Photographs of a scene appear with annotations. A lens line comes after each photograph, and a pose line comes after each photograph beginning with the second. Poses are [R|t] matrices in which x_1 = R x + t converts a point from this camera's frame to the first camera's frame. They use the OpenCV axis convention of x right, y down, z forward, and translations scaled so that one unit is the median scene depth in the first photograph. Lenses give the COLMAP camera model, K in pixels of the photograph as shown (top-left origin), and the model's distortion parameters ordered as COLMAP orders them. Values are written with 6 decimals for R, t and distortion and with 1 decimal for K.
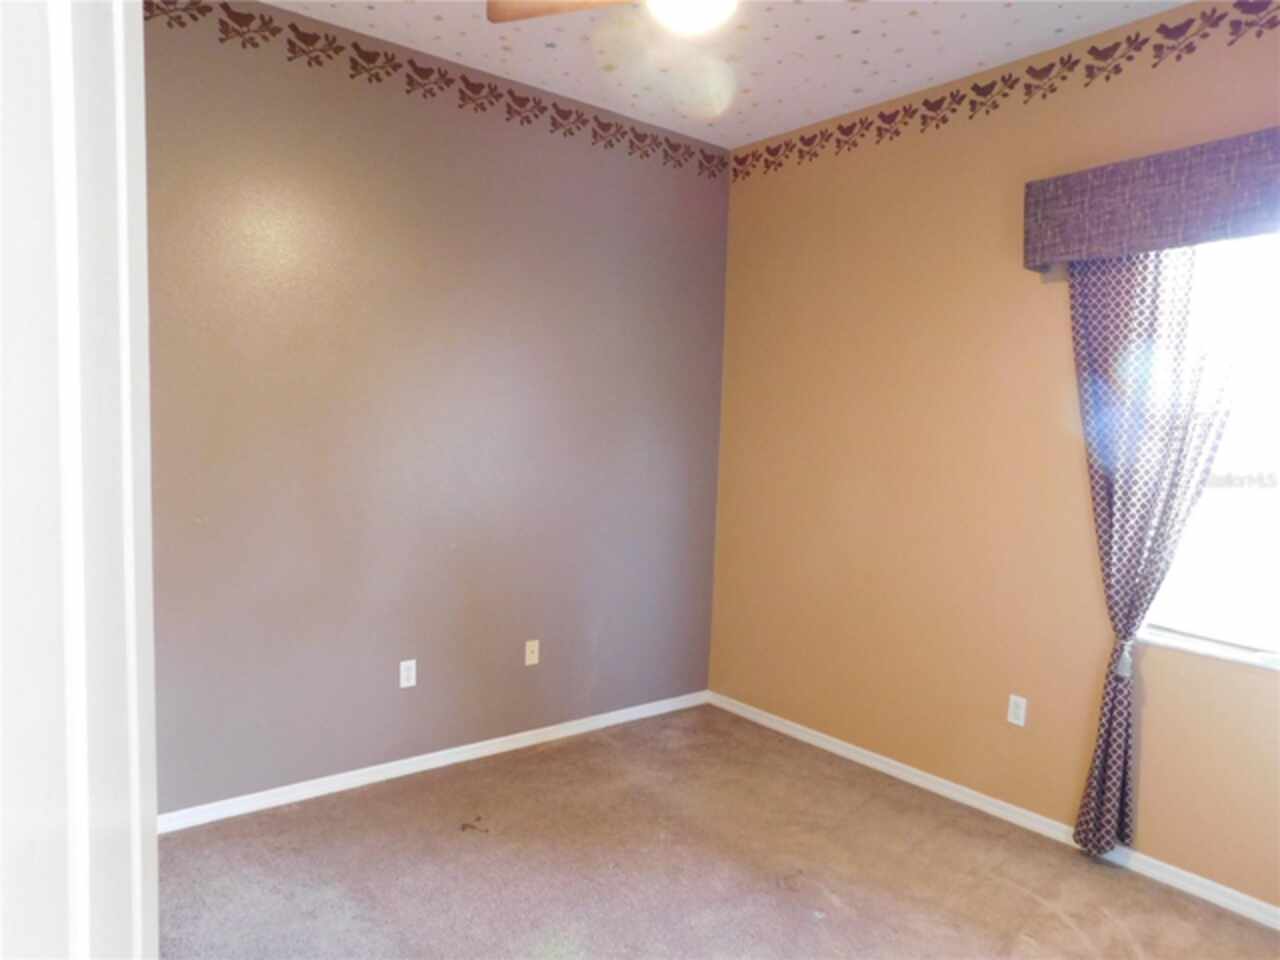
lens RADIAL K [[832.9, 0, 642.8], [0, 832.9, 486.6], [0, 0, 1]] dist [-0.070928, 0.062271]
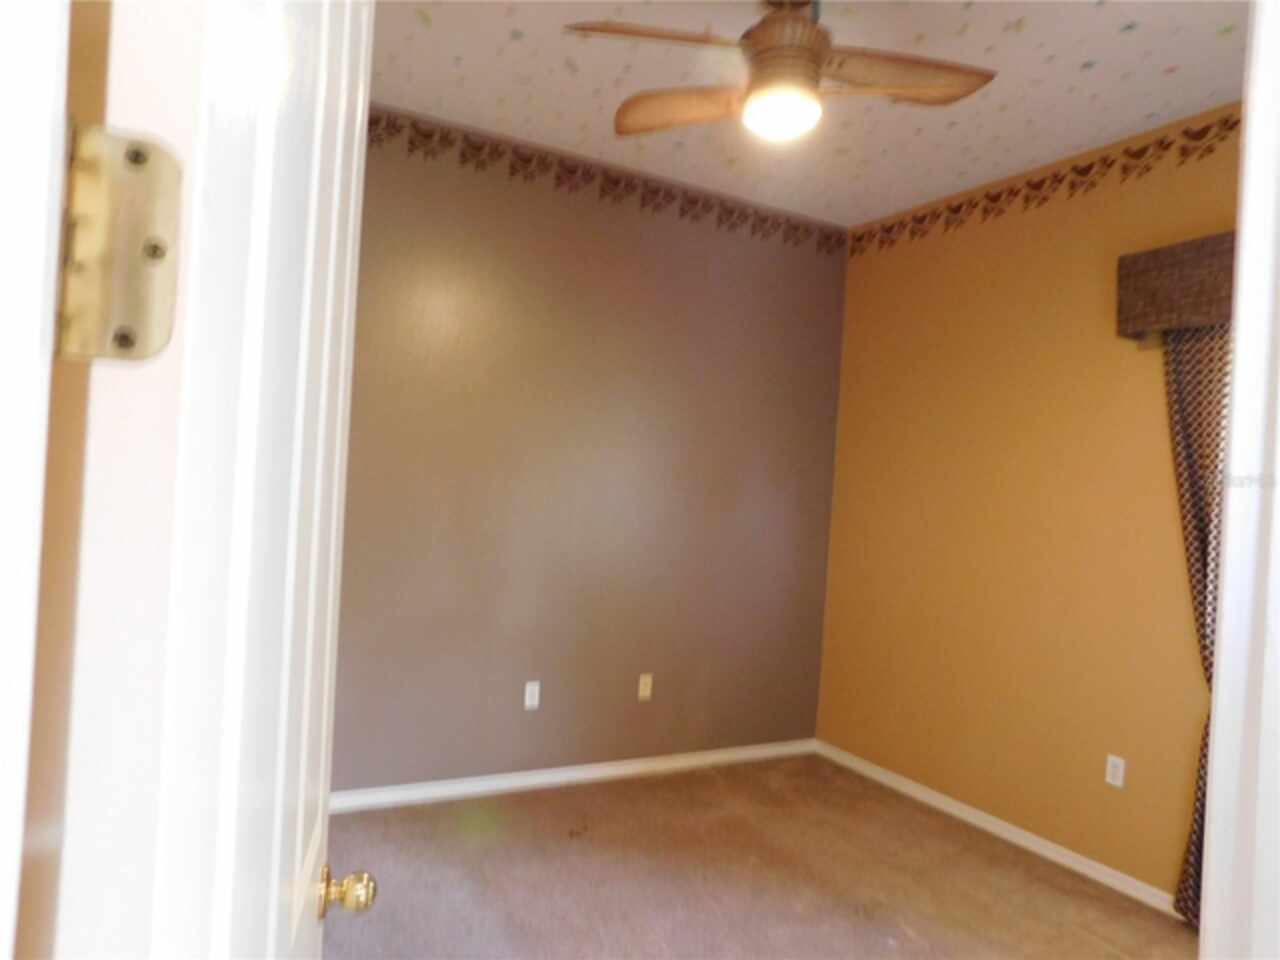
lens RADIAL K [[843.6, 0, 640.0], [0, 843.6, 480.0], [0, 0, 1]] dist [-0.074449, 0.061621]
pose [[0.984084, 0.023354, -0.176163, 0.057970], [-0.038469, 0.995817, -0.082883, 0.026557], [0.173490, 0.088340, 0.980865, -0.125113]]
